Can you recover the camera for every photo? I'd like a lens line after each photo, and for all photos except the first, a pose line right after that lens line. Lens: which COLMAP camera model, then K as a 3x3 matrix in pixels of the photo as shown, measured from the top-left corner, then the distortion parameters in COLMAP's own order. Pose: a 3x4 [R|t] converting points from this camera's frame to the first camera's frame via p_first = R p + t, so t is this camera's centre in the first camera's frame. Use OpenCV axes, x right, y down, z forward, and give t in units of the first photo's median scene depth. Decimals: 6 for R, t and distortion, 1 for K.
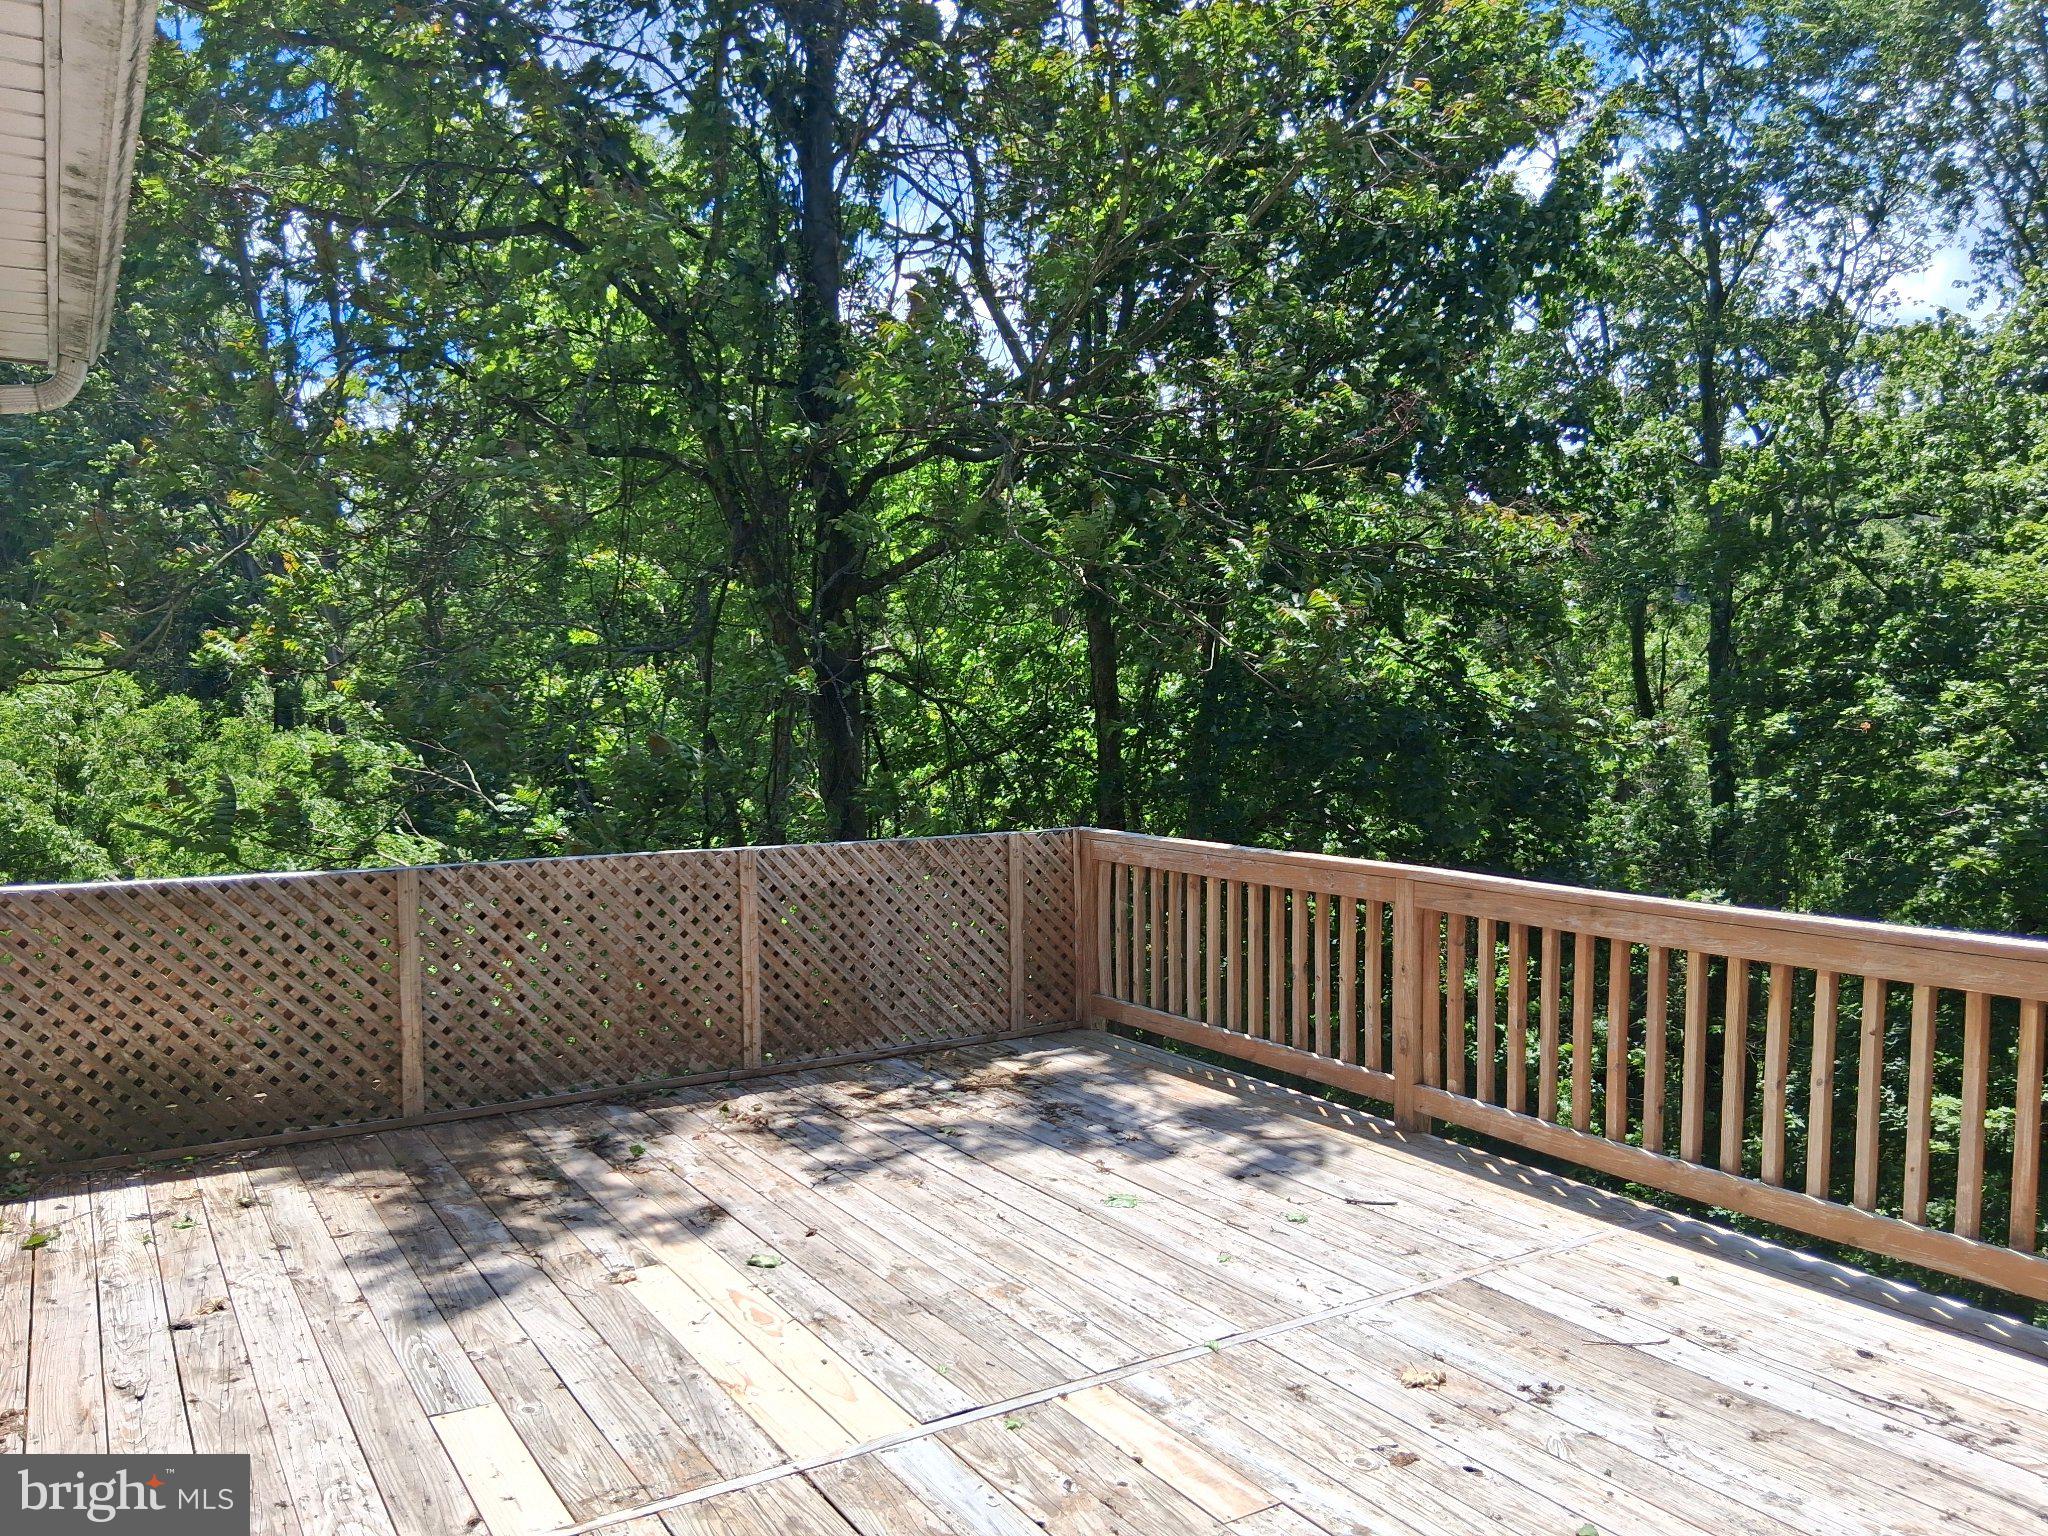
lens RADIAL K [[1522.1, 0, 1036.0], [0, 1522.1, 769.6], [0, 0, 1]] dist [0.087190, -0.153048]
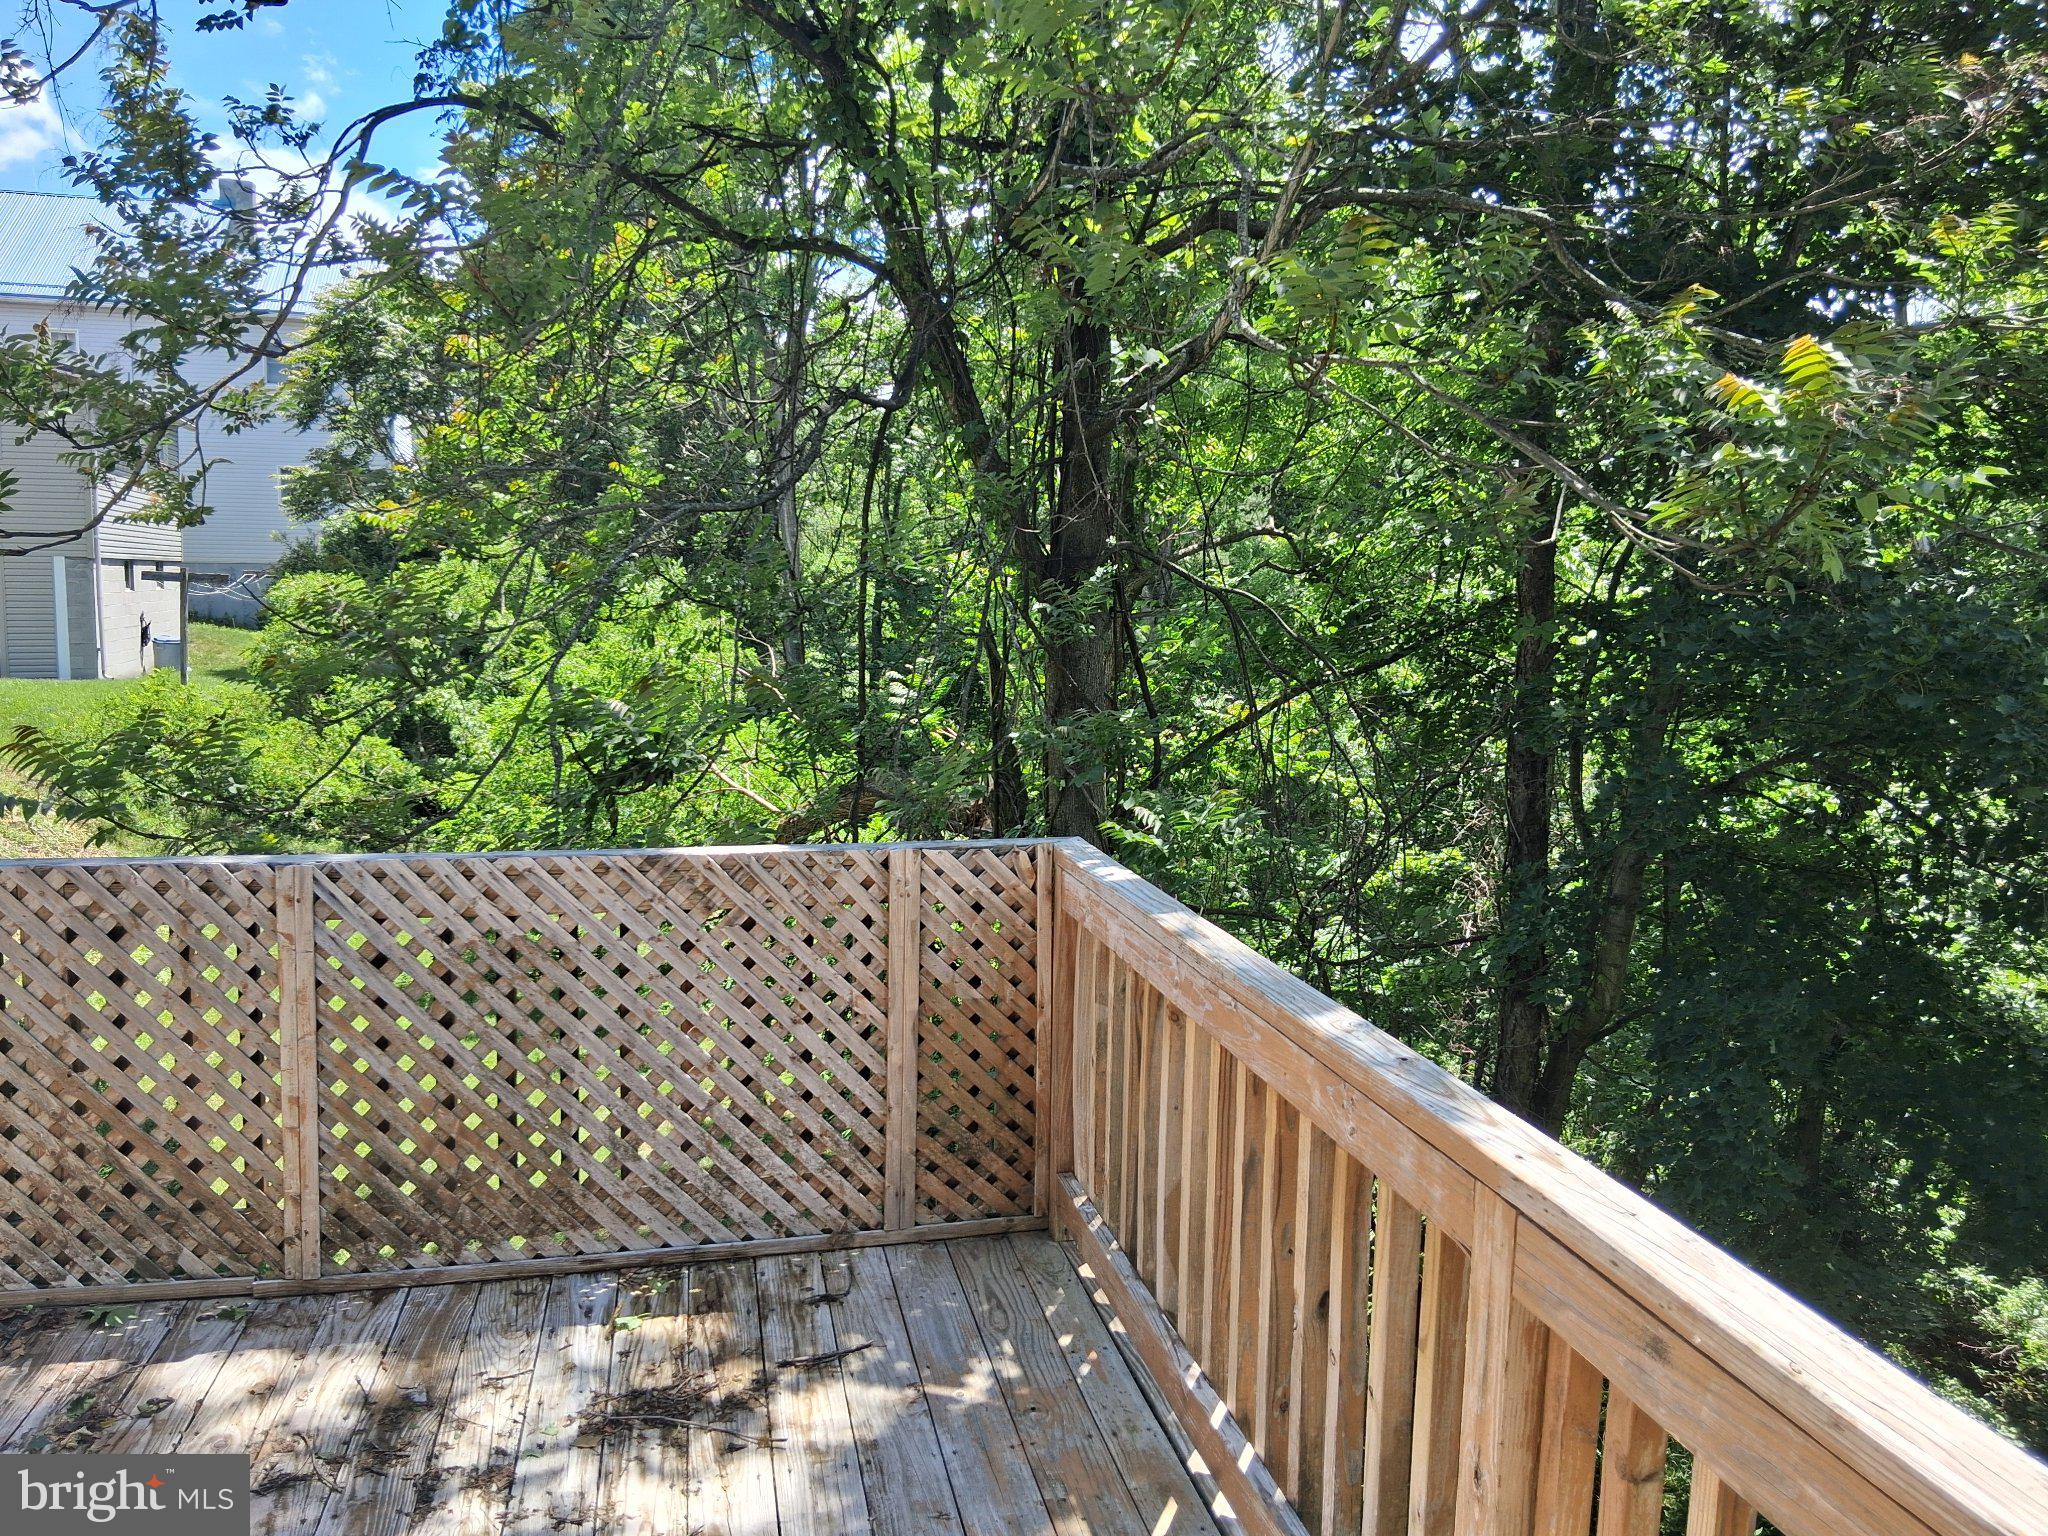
lens RADIAL K [[1522.1, 0, 1026.6], [0, 1522.1, 769.9], [0, 0, 1]] dist [0.087190, -0.153048]
pose [[0.940371, 0.048686, -0.336650, 0.180698], [-0.031732, 0.997944, 0.055683, -0.013616], [0.338668, -0.041681, 0.939982, 0.492274]]
